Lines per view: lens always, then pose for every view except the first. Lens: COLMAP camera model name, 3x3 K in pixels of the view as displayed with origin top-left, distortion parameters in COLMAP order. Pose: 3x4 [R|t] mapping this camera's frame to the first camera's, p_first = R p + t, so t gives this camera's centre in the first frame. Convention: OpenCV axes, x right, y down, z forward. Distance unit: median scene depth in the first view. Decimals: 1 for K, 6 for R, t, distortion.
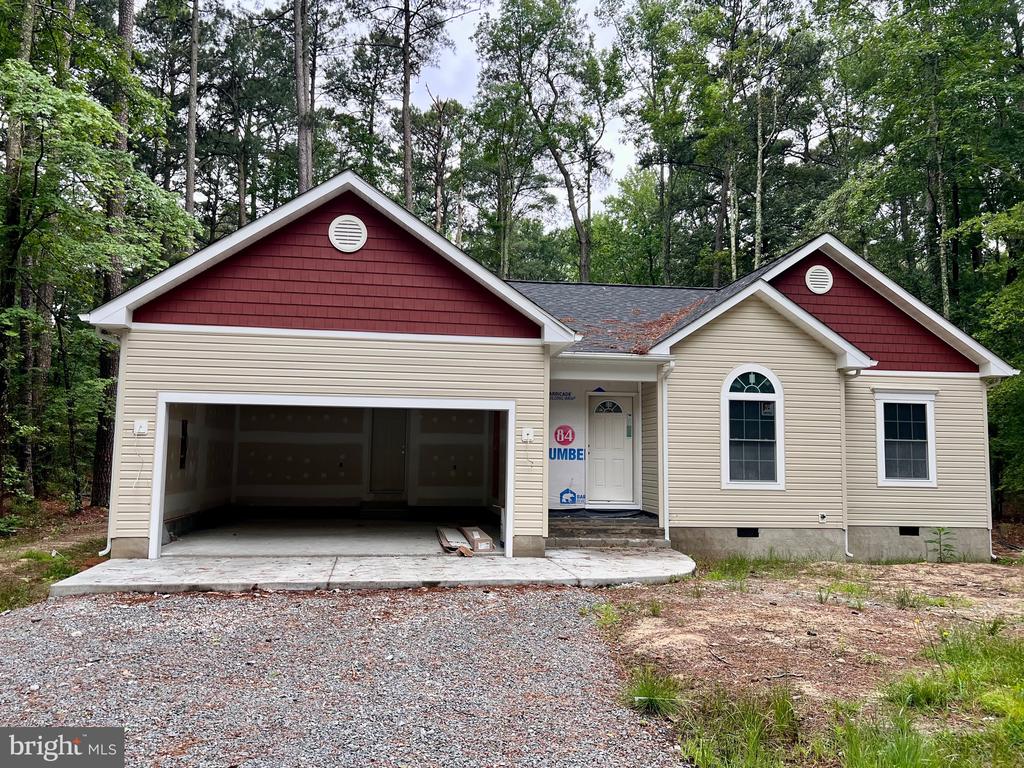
lens RADIAL K [[773.2, 0, 472.5], [0, 773.2, 393.0], [0, 0, 1]] dist [0.024569, -0.002868]
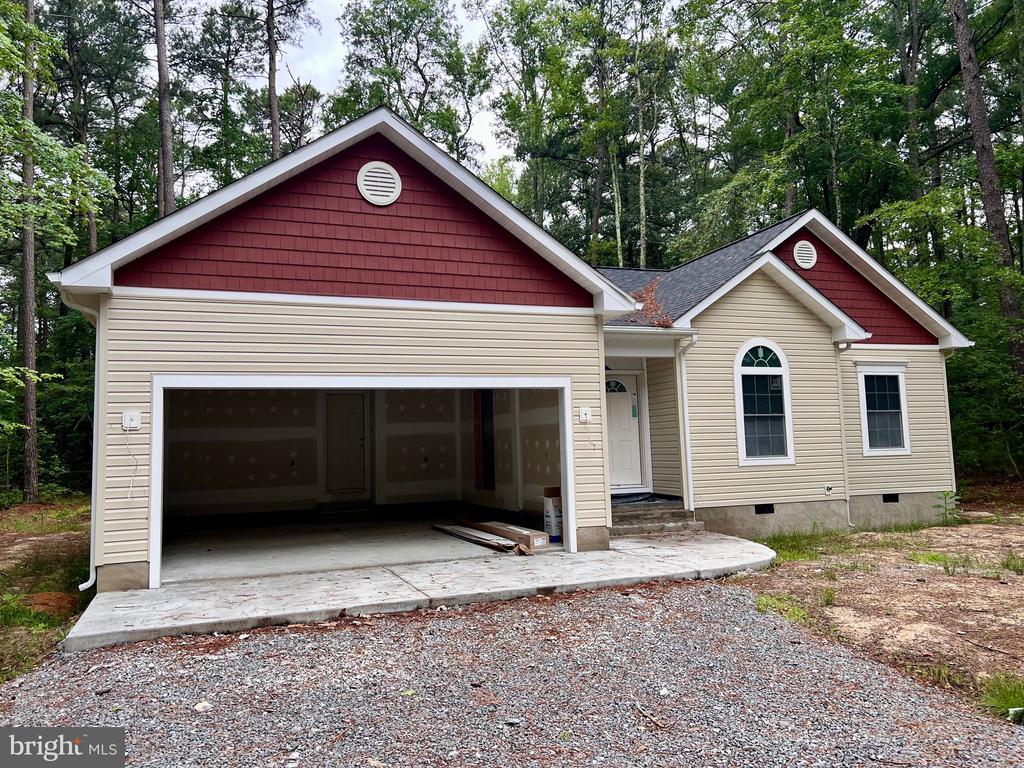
lens RADIAL K [[773.2, 0, 513.4], [0, 773.2, 384.6], [0, 0, 1]] dist [0.024569, -0.002868]
pose [[0.973550, -0.025814, 0.227010, -0.169750], [0.026283, 0.999654, 0.000955, 0.012883], [-0.226956, 0.005037, 0.973892, 0.114005]]
